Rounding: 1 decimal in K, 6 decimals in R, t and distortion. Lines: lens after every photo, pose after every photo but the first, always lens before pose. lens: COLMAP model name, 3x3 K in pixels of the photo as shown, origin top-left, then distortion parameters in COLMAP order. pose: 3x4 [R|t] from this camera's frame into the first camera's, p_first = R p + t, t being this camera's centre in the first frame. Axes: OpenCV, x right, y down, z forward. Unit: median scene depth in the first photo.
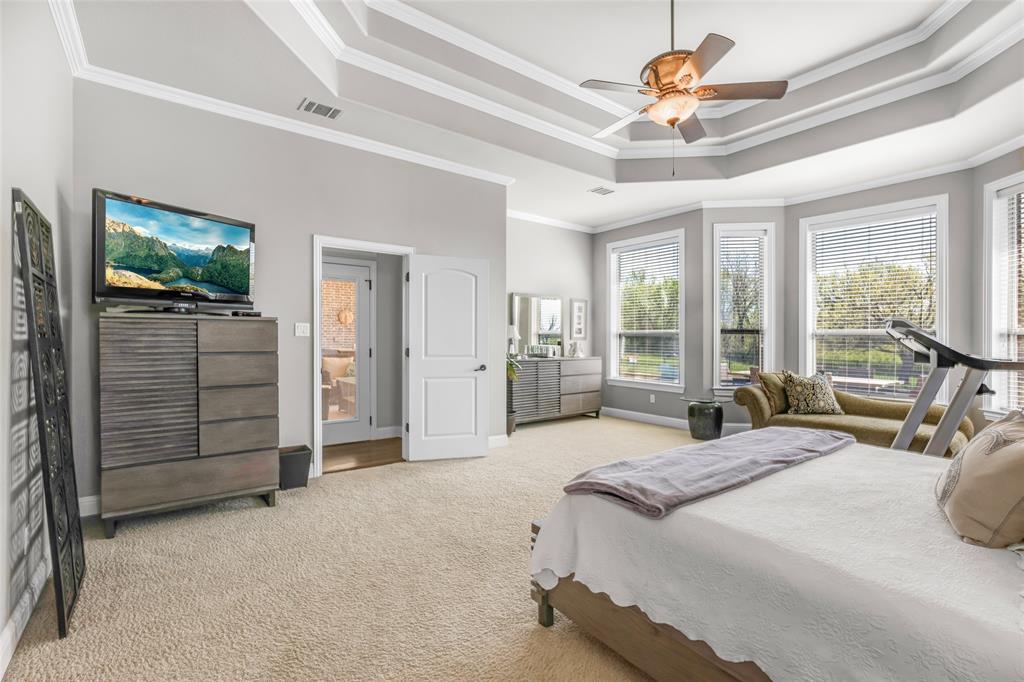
lens RADIAL K [[463.9, 0, 512.0], [0, 463.9, 341.0], [0, 0, 1]] dist [-0.000716, -0.000008]
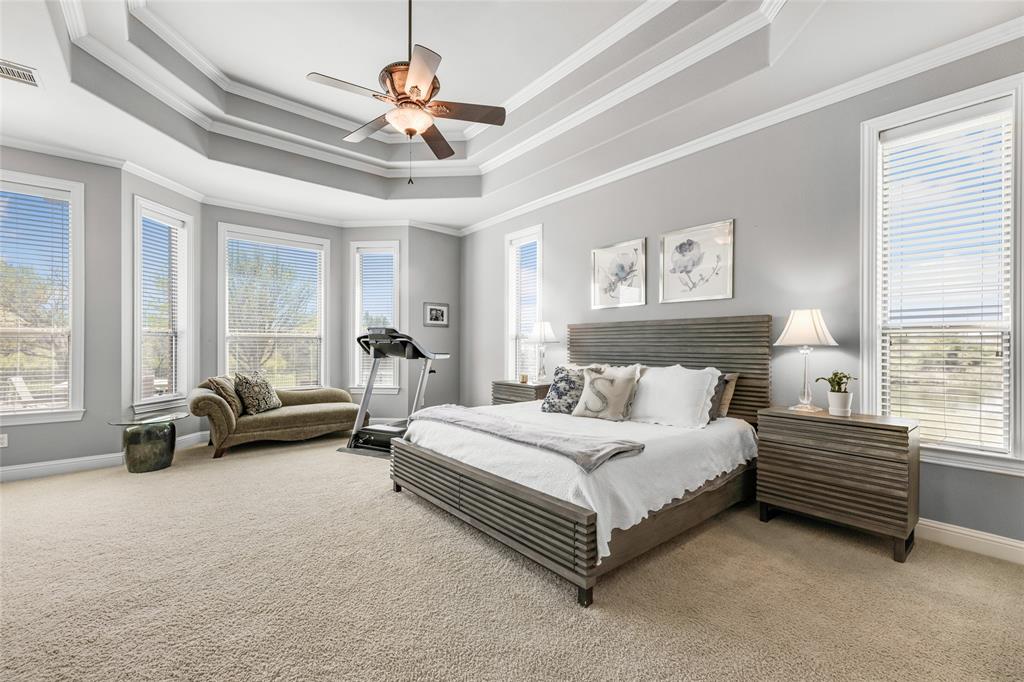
lens RADIAL K [[429.2, 0, 497.4], [0, 429.2, 342.9], [0, 0, 1]] dist [0.014484, 0.000022]
pose [[-0.022192, -0.005542, 0.999738, -0.331749], [0.003722, 0.999977, 0.005626, -0.005038], [-0.999747, 0.003845, -0.022171, 0.427148]]
